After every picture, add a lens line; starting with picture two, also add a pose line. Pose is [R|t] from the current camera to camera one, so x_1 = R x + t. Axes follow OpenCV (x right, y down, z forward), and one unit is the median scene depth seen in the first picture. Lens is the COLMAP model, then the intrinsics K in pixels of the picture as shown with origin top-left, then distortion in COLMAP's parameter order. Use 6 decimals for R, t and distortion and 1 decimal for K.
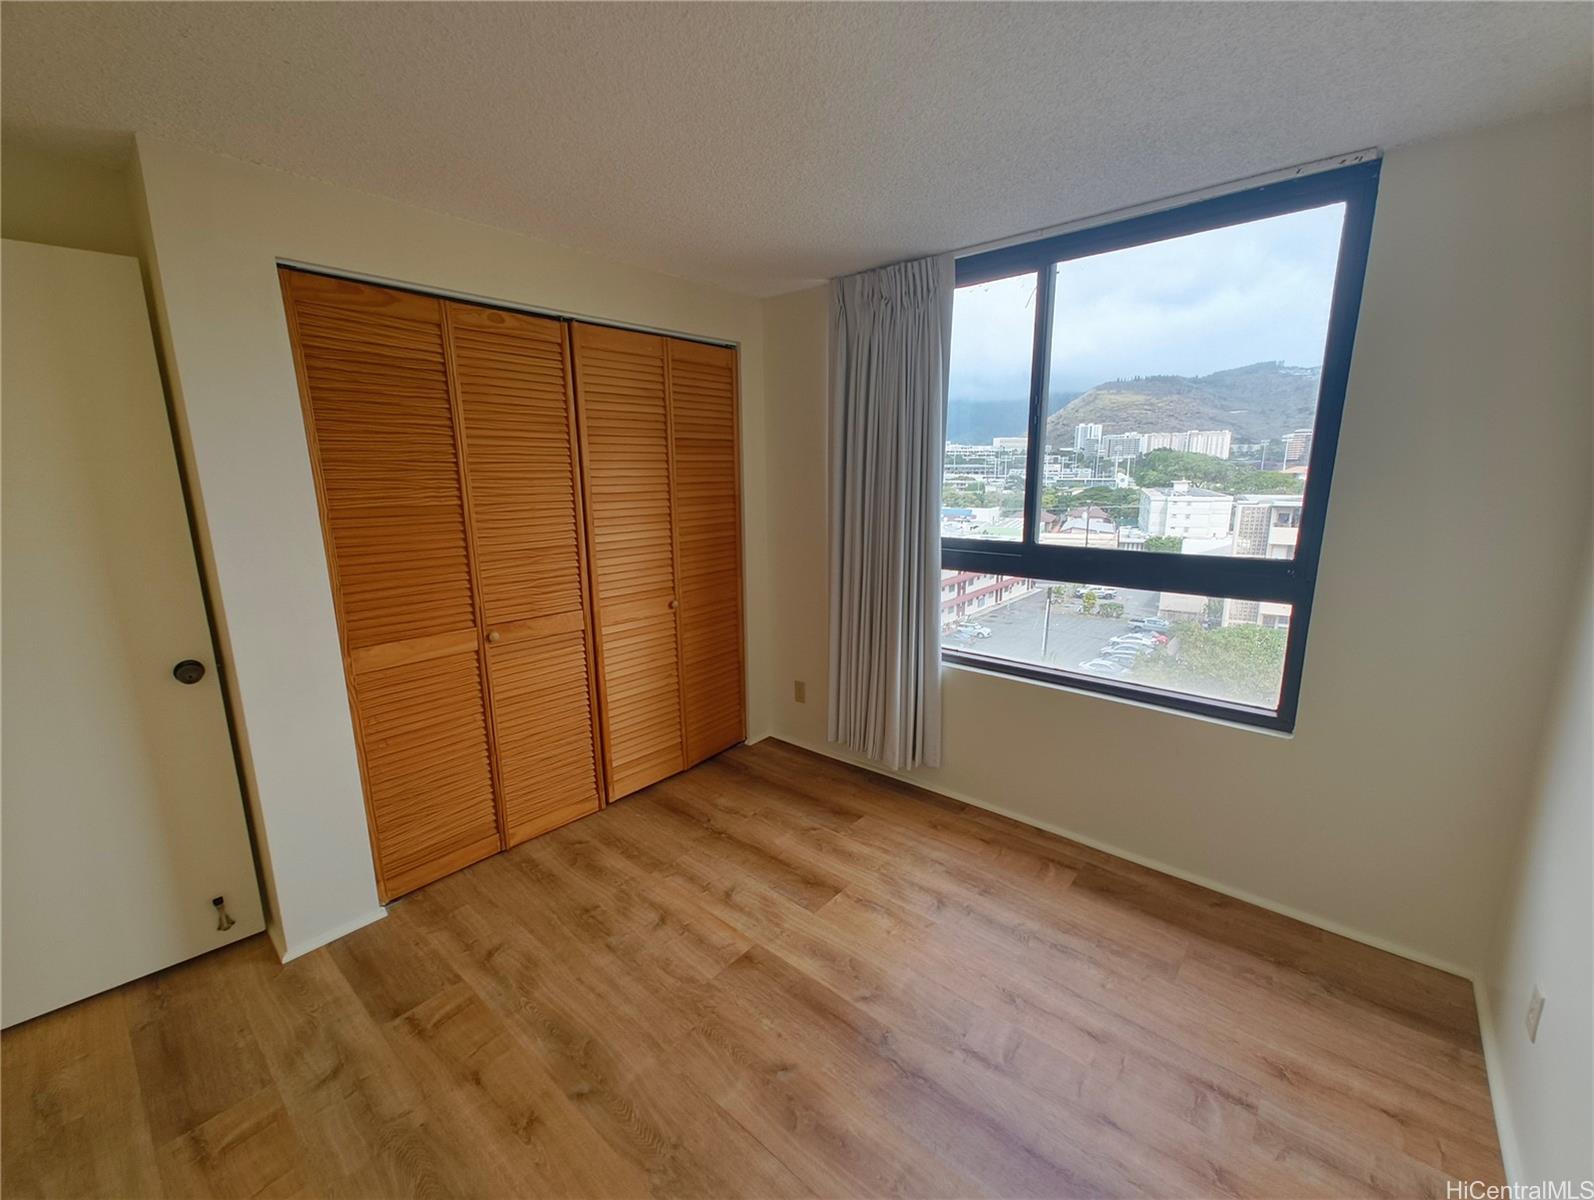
lens RADIAL K [[653.3, 0, 799.3], [0, 653.3, 598.1], [0, 0, 1]] dist [0.000498, 0.001265]
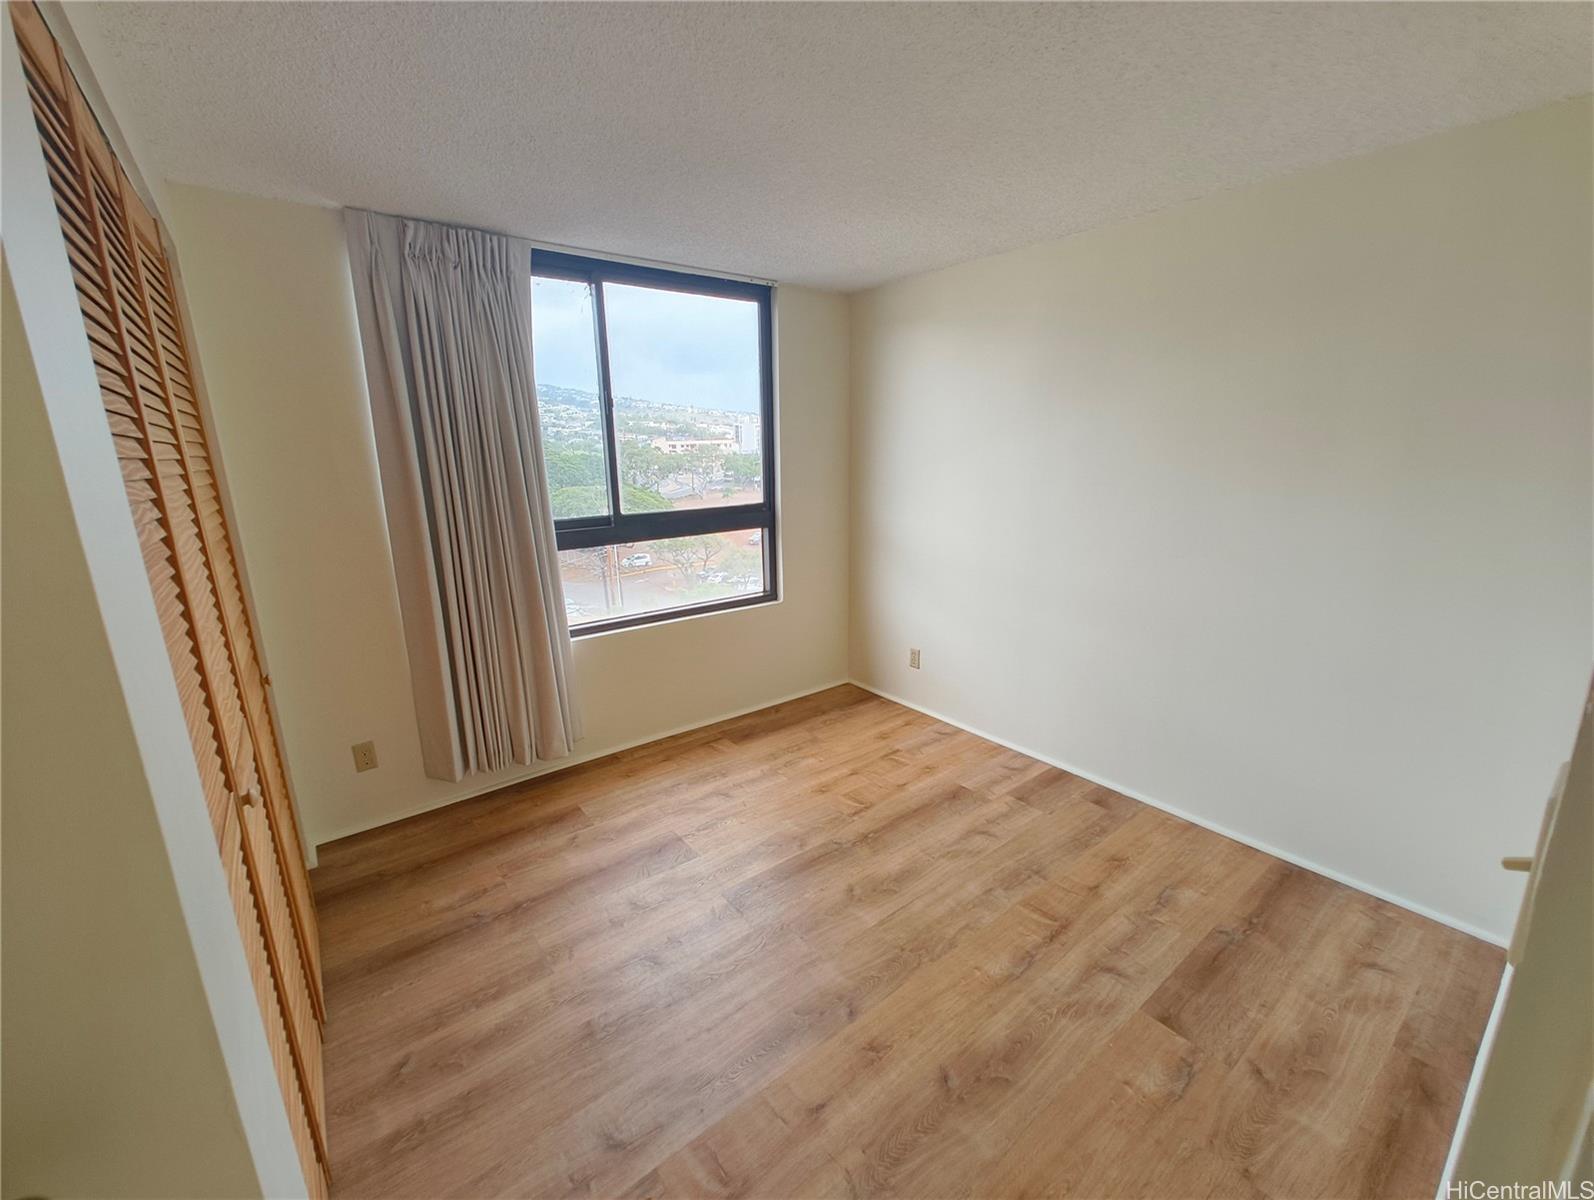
lens RADIAL K [[653.3, 0, 802.8], [0, 653.3, 596.0], [0, 0, 1]] dist [0.000498, 0.001265]
pose [[0.196565, -0.215171, 0.956590, -0.803919], [0.201978, 0.963585, 0.175241, -0.087522], [-0.959462, 0.158764, 0.232866, 0.450106]]
